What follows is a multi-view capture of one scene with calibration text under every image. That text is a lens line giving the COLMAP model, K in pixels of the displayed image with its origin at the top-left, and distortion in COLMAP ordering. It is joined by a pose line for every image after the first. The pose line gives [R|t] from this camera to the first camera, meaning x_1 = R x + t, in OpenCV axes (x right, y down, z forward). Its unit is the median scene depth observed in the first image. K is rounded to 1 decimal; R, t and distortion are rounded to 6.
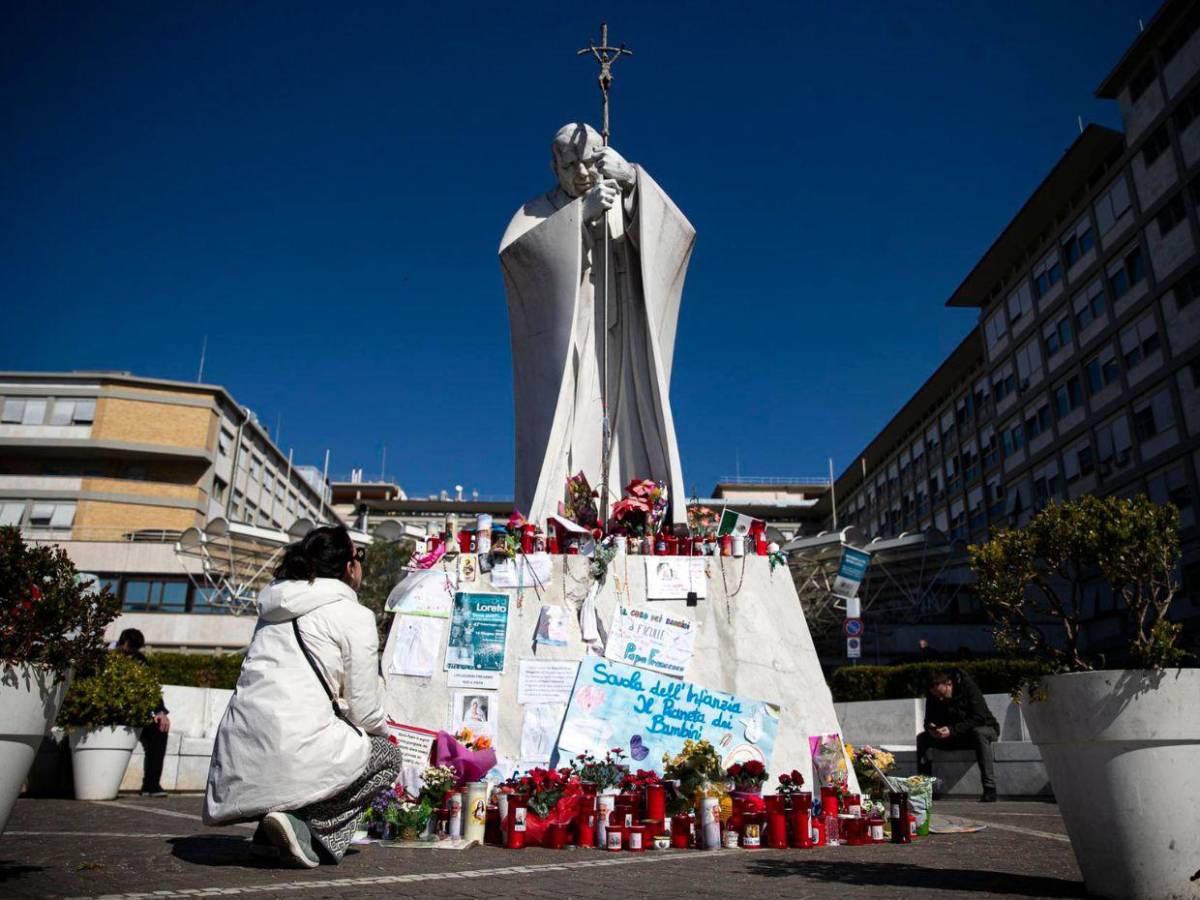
lens RADIAL K [[938.2, 0, 617.2], [0, 938.2, 444.6], [0, 0, 1]] dist [-0.114636, 0.093425]
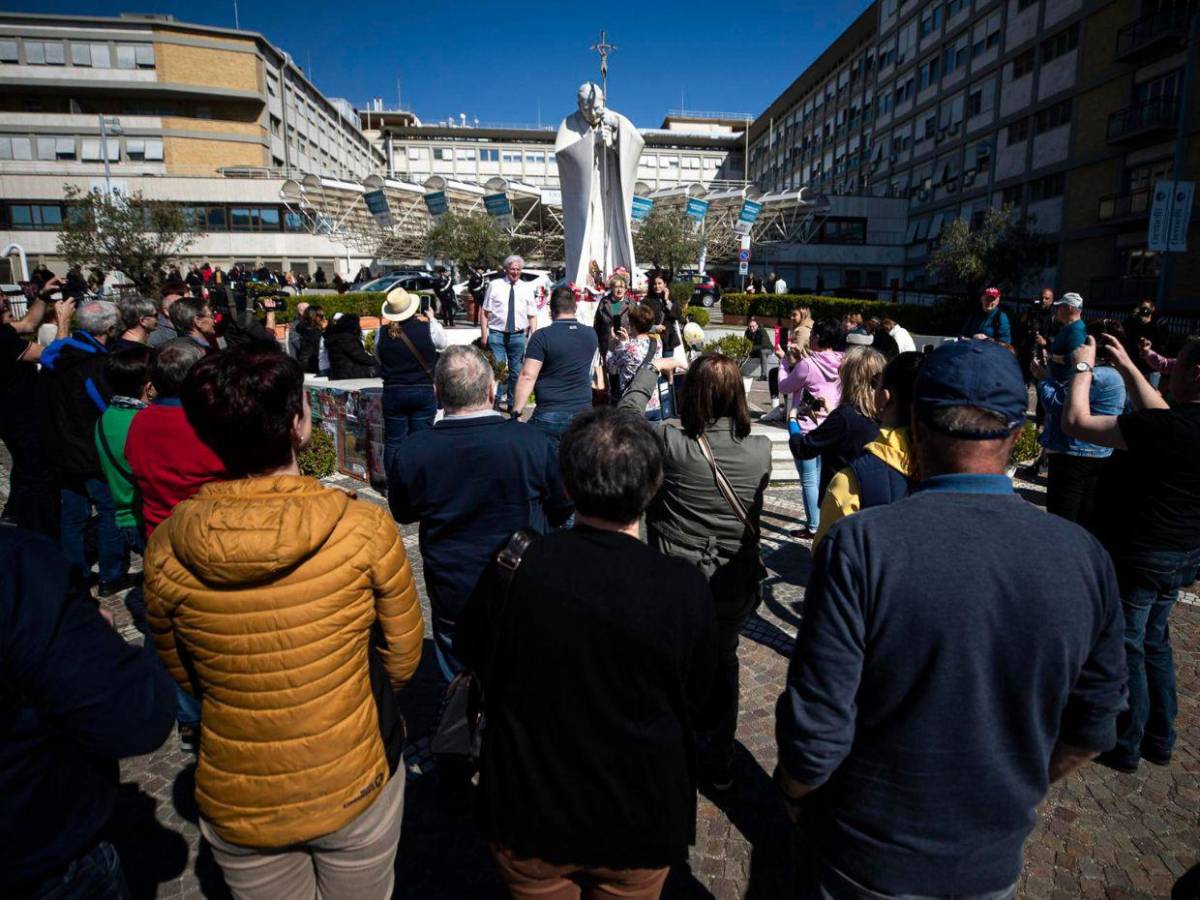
lens RADIAL K [[701.9, 0, 600.0], [0, 701.9, 450.0], [0, 0, 1]] dist [-0.001151, -0.000412]
pose [[0.999811, -0.012038, 0.015274, -0.007507], [0.002957, 0.870365, 0.492398, -0.055375], [-0.019221, -0.492260, 0.870236, -0.105642]]
